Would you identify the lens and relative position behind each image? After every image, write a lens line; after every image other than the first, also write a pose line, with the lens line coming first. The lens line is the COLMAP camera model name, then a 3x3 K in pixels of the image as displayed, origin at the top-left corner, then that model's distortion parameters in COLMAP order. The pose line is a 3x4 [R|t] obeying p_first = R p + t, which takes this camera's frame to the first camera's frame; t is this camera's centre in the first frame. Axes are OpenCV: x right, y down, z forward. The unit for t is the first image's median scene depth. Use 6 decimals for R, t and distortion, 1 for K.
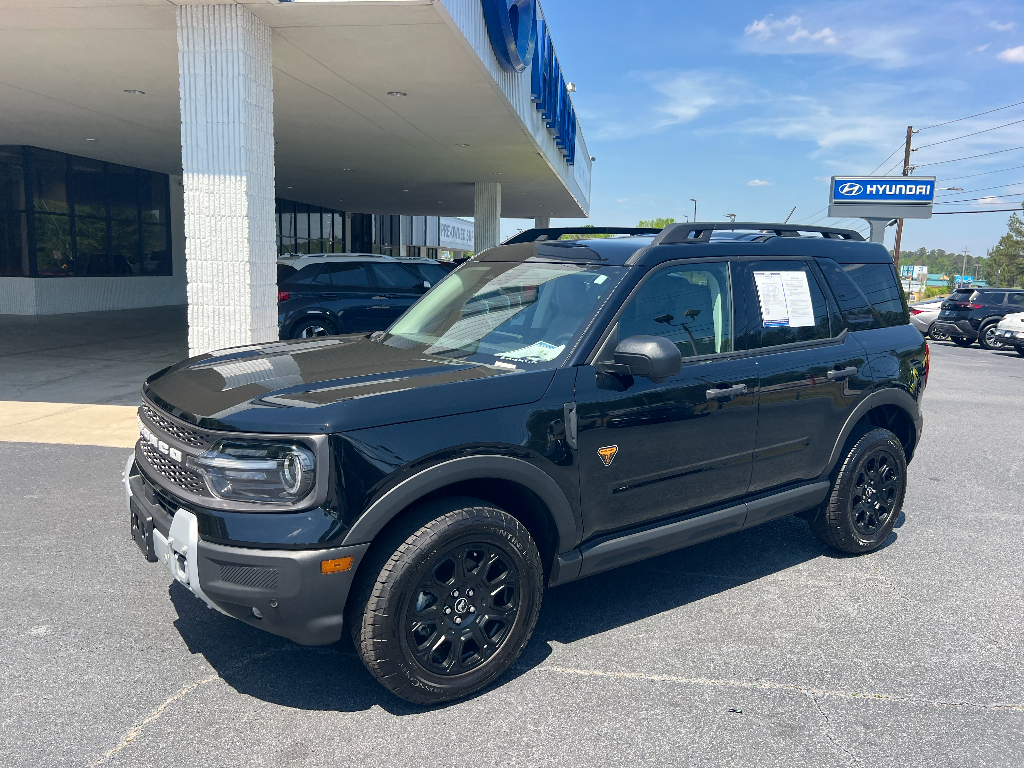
lens RADIAL K [[787.0, 0, 509.6], [0, 787.0, 382.6], [0, 0, 1]] dist [0.039391, -0.031724]
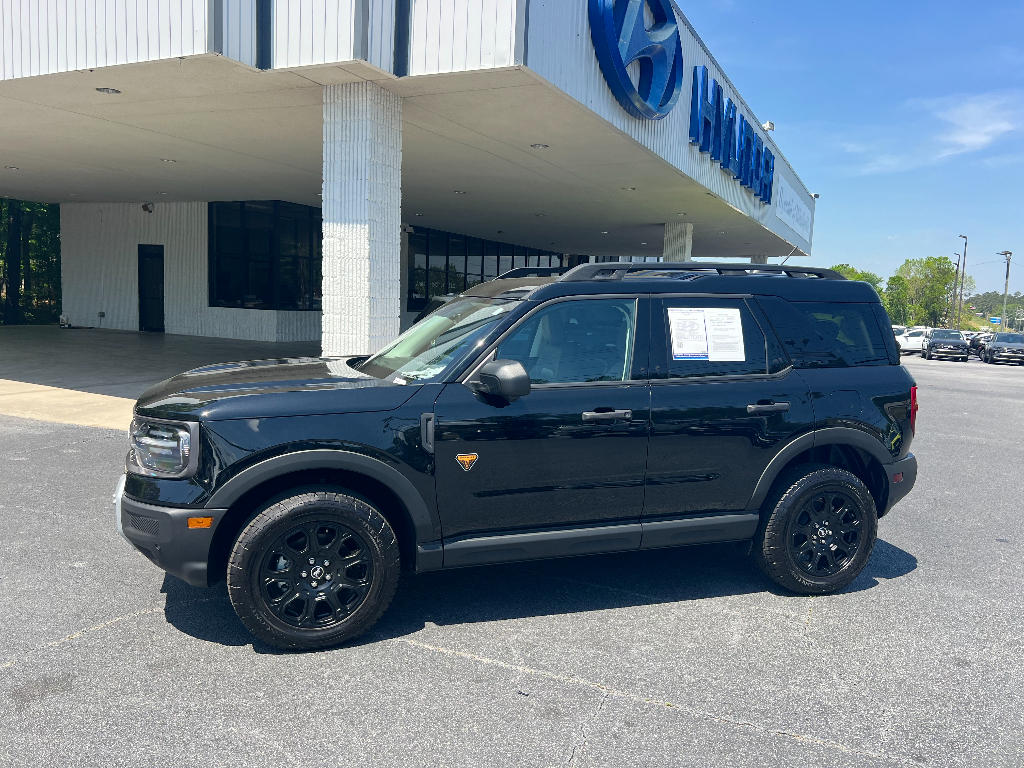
lens RADIAL K [[787.0, 0, 515.9], [0, 787.0, 383.2], [0, 0, 1]] dist [0.039391, -0.031724]
pose [[0.954671, 0.042030, -0.294680, 0.113748], [-0.056422, 0.997585, -0.040507, 0.004359], [0.292266, 0.055297, 0.954737, -0.018809]]
